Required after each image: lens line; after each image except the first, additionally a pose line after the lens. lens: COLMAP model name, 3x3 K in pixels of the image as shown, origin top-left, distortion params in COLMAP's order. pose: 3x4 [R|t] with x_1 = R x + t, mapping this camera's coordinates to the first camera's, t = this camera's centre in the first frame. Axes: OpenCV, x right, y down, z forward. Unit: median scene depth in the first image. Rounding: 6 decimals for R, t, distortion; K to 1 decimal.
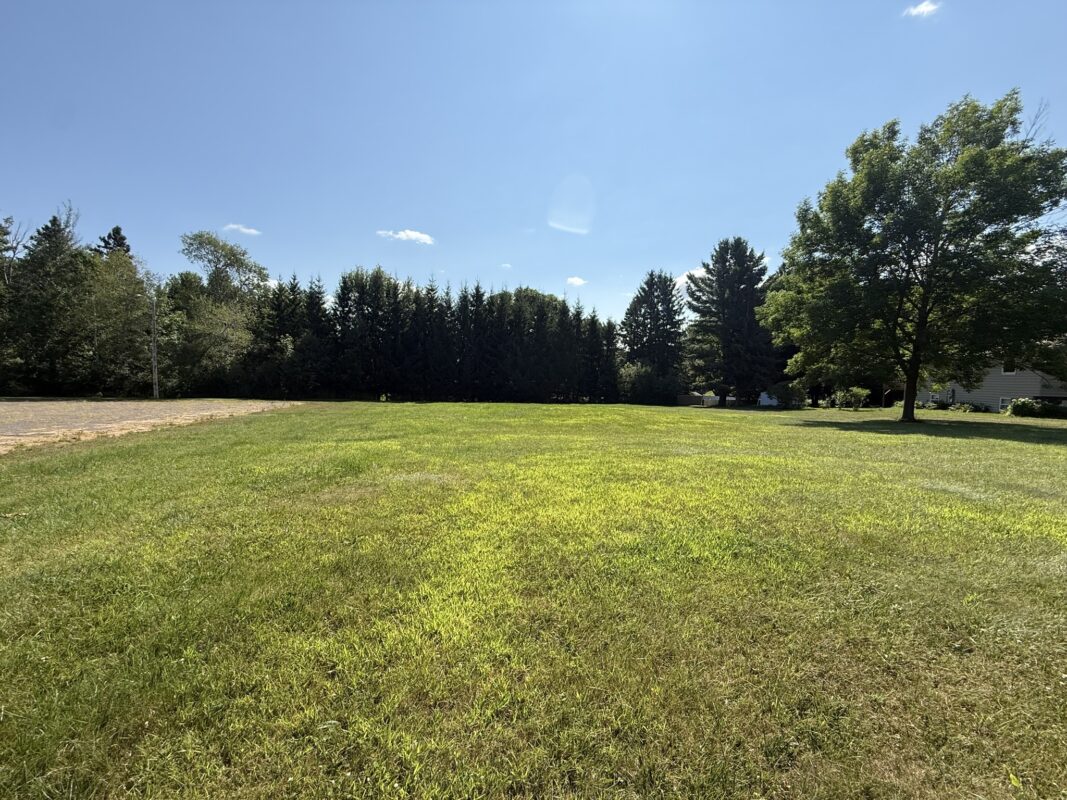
lens RADIAL K [[425.5, 0, 532.7], [0, 425.5, 399.5], [0, 0, 1]] dist [0.002131, -0.000880]
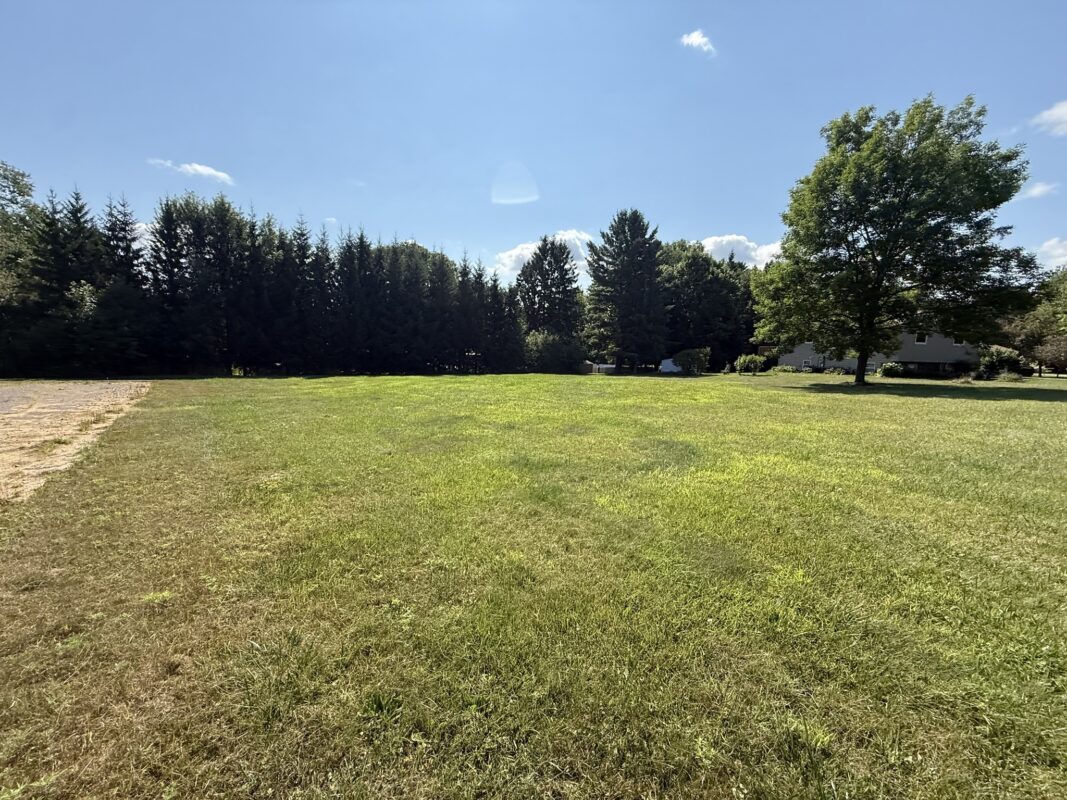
lens RADIAL K [[425.5, 0, 531.0], [0, 425.5, 397.8], [0, 0, 1]] dist [0.002131, -0.000880]
pose [[0.934793, -0.041793, 0.352726, -0.129197], [0.017121, 0.997201, 0.072781, -0.004260], [-0.354781, -0.061996, 0.932892, 0.088352]]
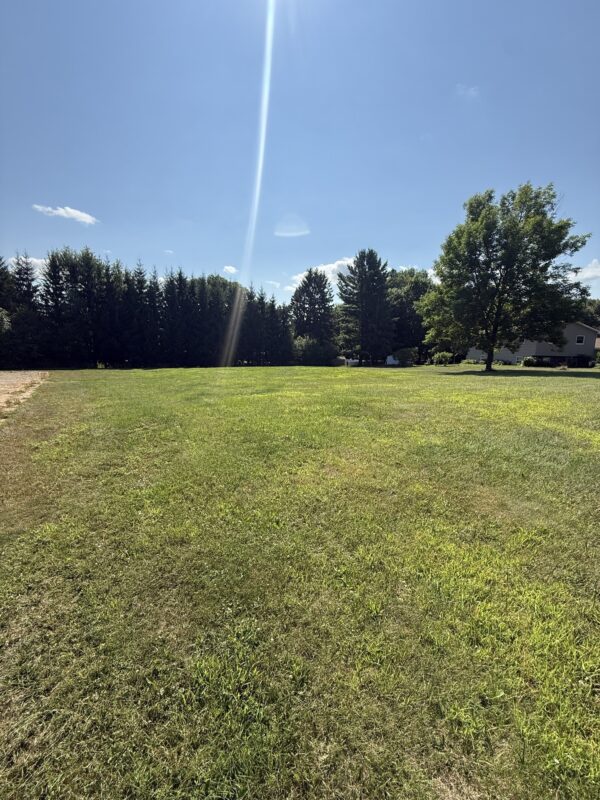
lens RADIAL K [[319.0, 0, 302.2], [0, 319.0, 398.3], [0, 0, 1]] dist [0.002131, -0.000880]
pose [[0.949851, -0.055937, 0.307661, -0.100840], [0.022692, 0.993607, 0.110592, 0.000256], [-0.311880, -0.098064, 0.945047, -0.010836]]
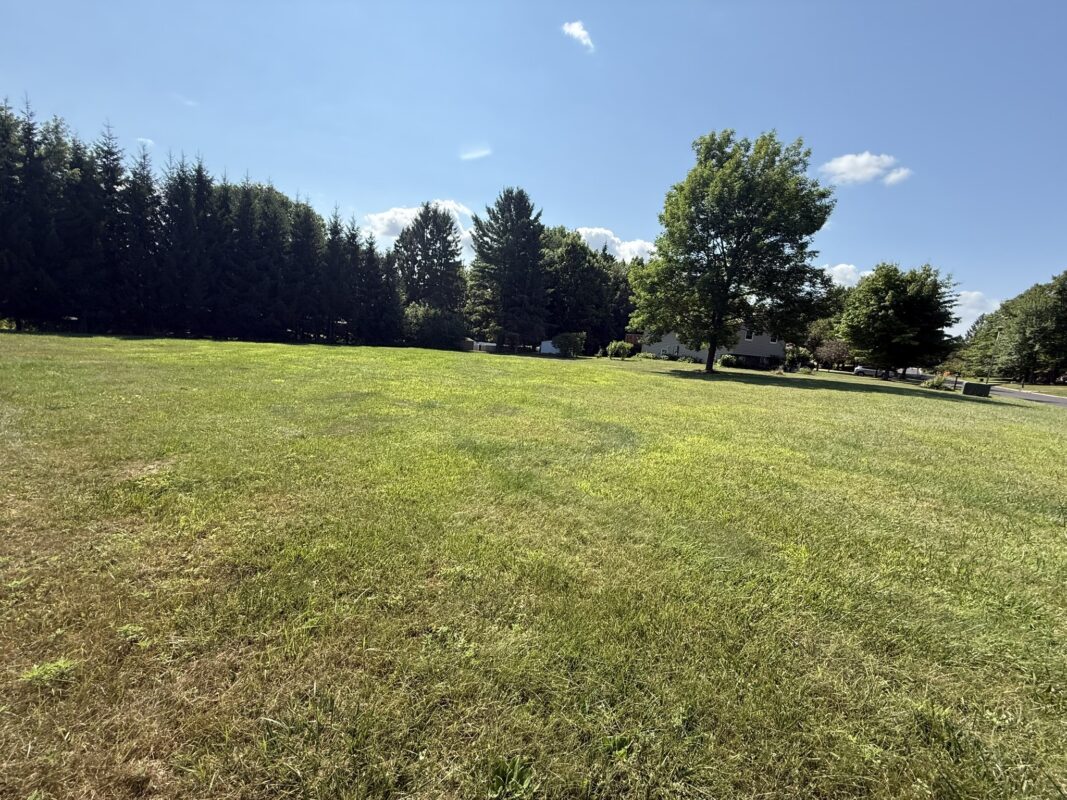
lens RADIAL K [[425.5, 0, 530.7], [0, 425.5, 396.3], [0, 0, 1]] dist [0.002131, -0.000880]
pose [[0.793742, -0.041447, 0.606840, -0.140678], [-0.039213, 0.992113, 0.119051, -0.004078], [-0.606989, -0.118292, 0.785857, 0.101063]]
